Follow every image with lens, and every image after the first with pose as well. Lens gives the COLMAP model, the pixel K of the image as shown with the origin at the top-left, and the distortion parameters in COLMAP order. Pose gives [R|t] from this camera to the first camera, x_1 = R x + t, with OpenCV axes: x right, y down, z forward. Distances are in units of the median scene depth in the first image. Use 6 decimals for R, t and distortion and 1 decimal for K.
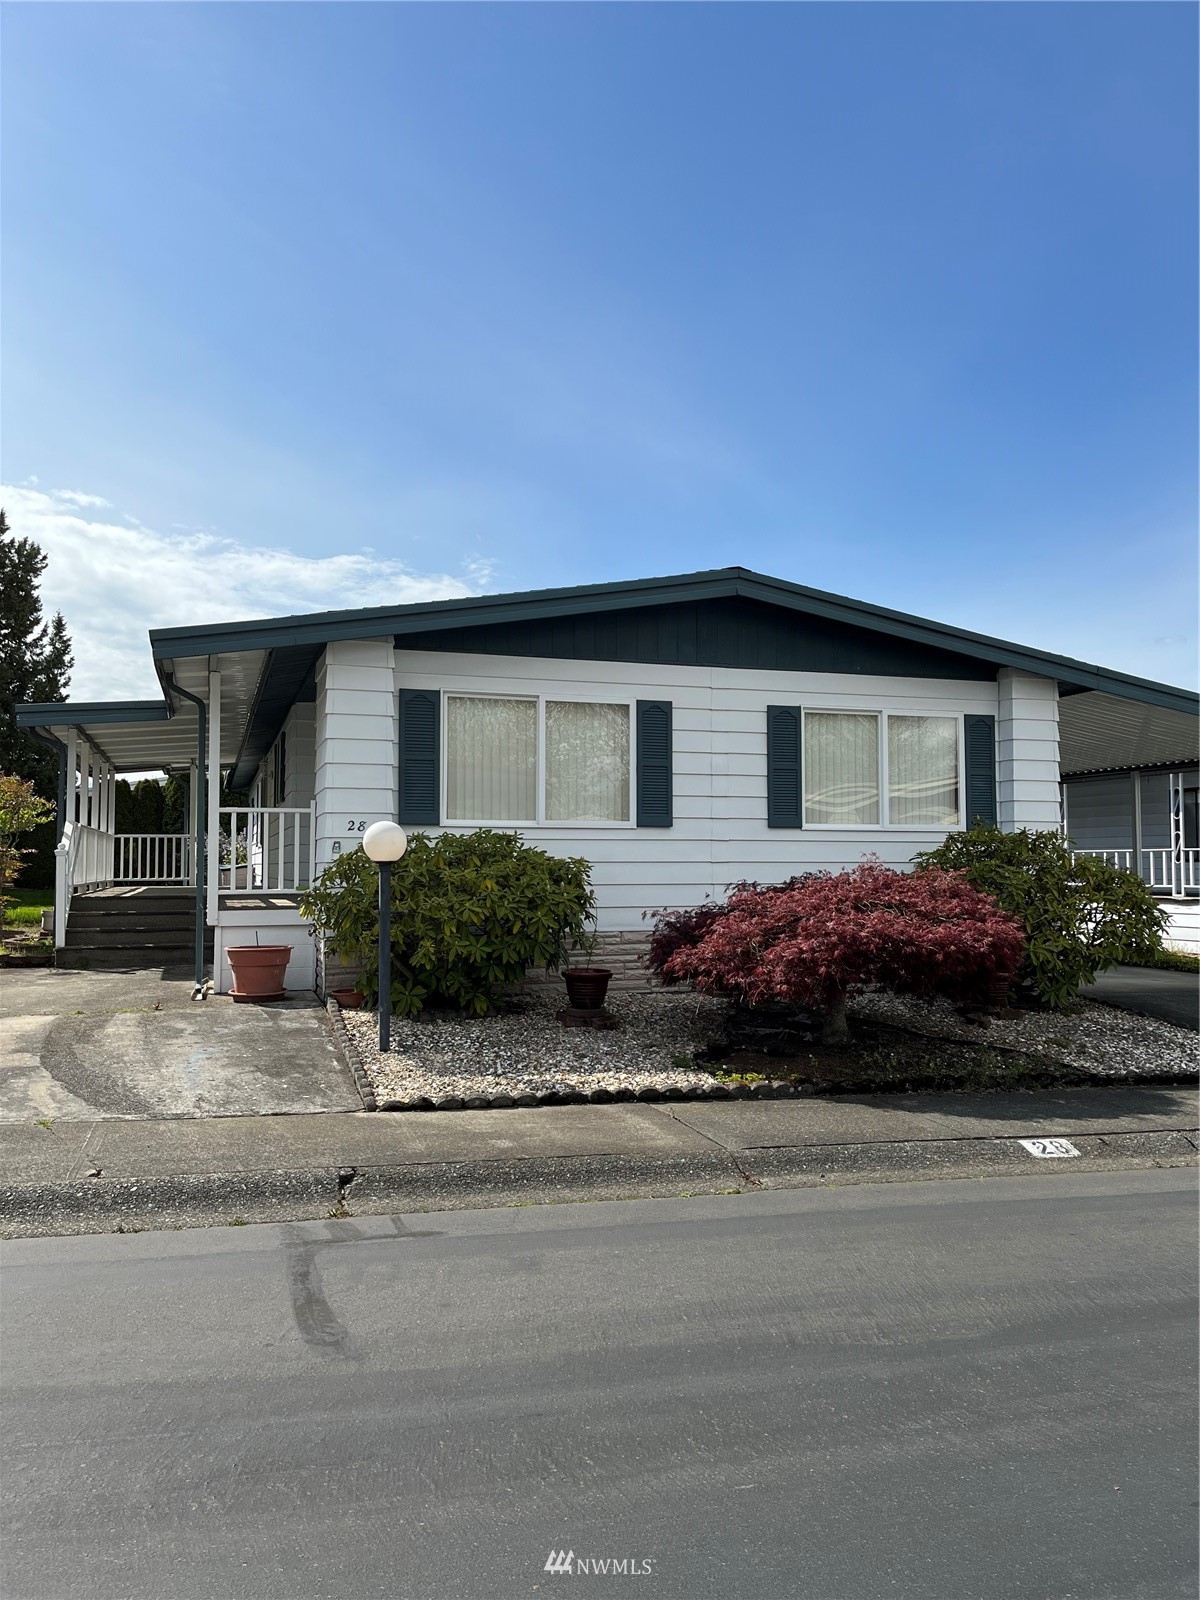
lens RADIAL K [[1208.6, 0, 599.7], [0, 1208.6, 800.9], [0, 0, 1]] dist [0.002485, -0.000410]
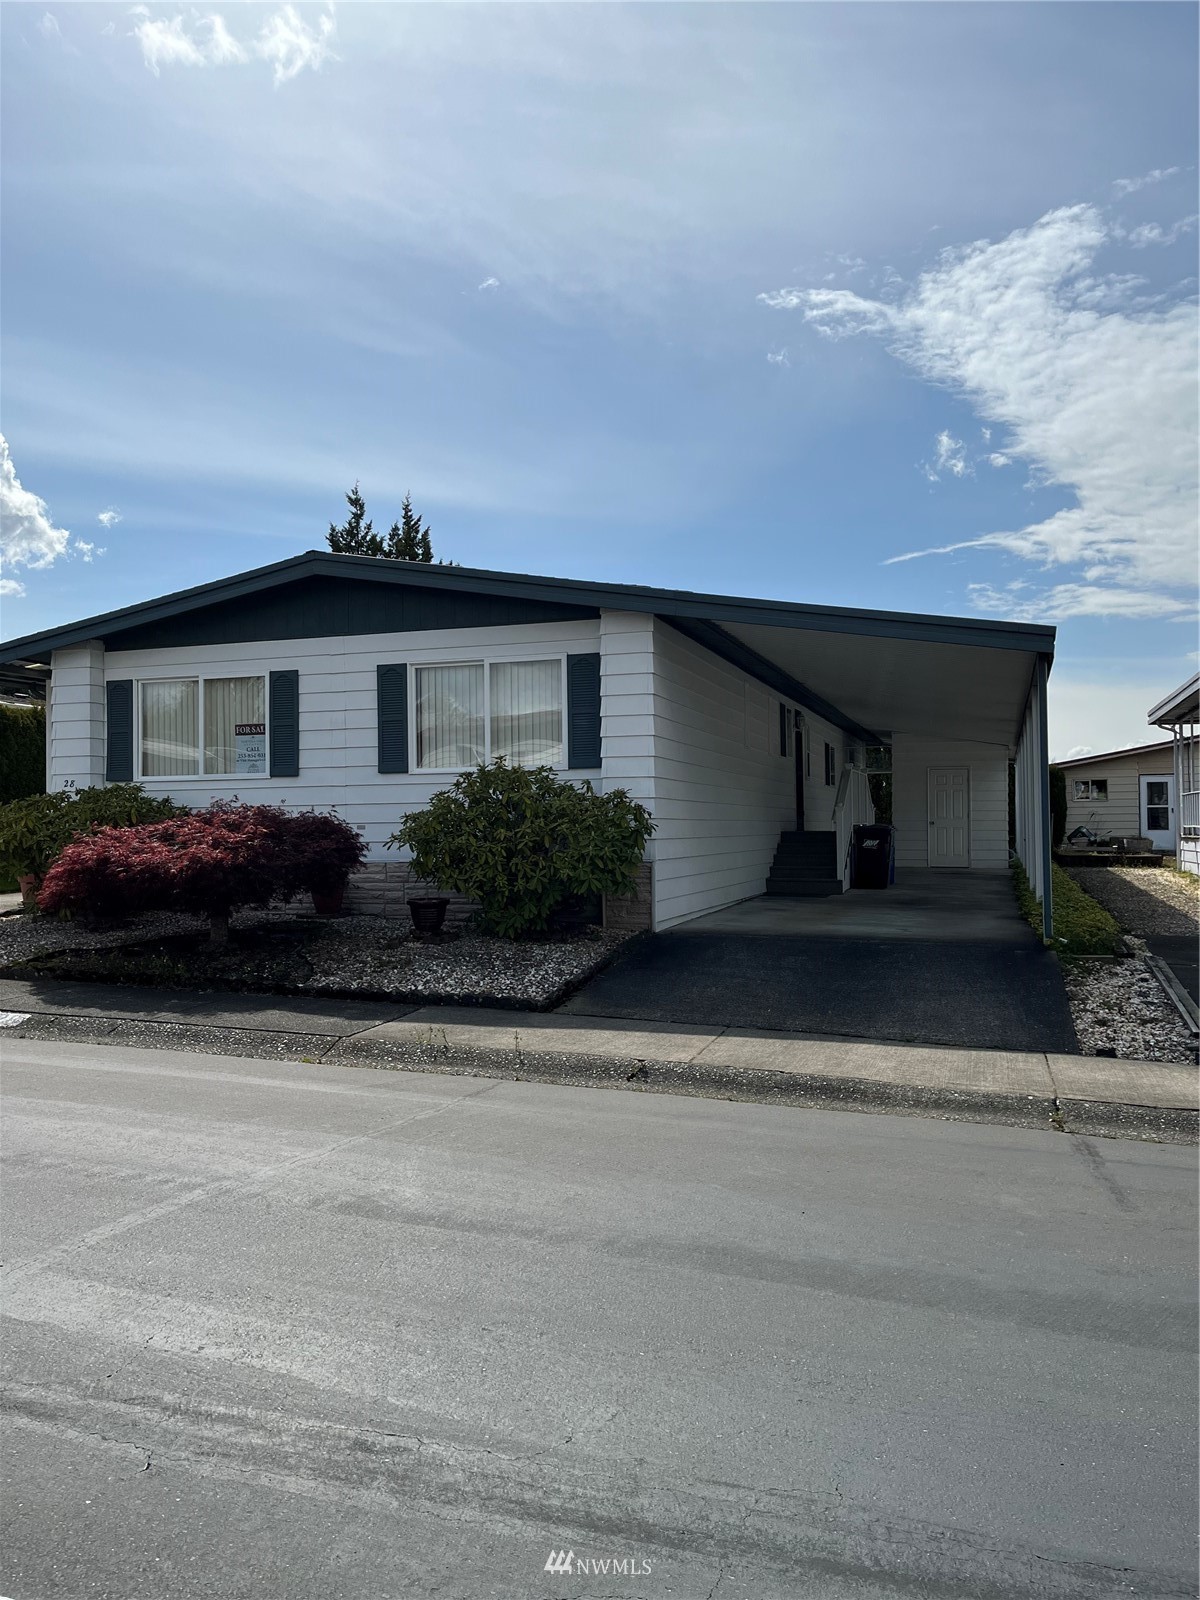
lens RADIAL K [[1208.6, 0, 599.9], [0, 1208.6, 800.8], [0, 0, 1]] dist [0.002485, -0.000410]
pose [[0.823553, -0.022764, -0.566783, 0.955831], [0.045917, 0.998591, 0.026611, 0.027282], [0.565378, -0.047941, 0.823438, 0.184077]]
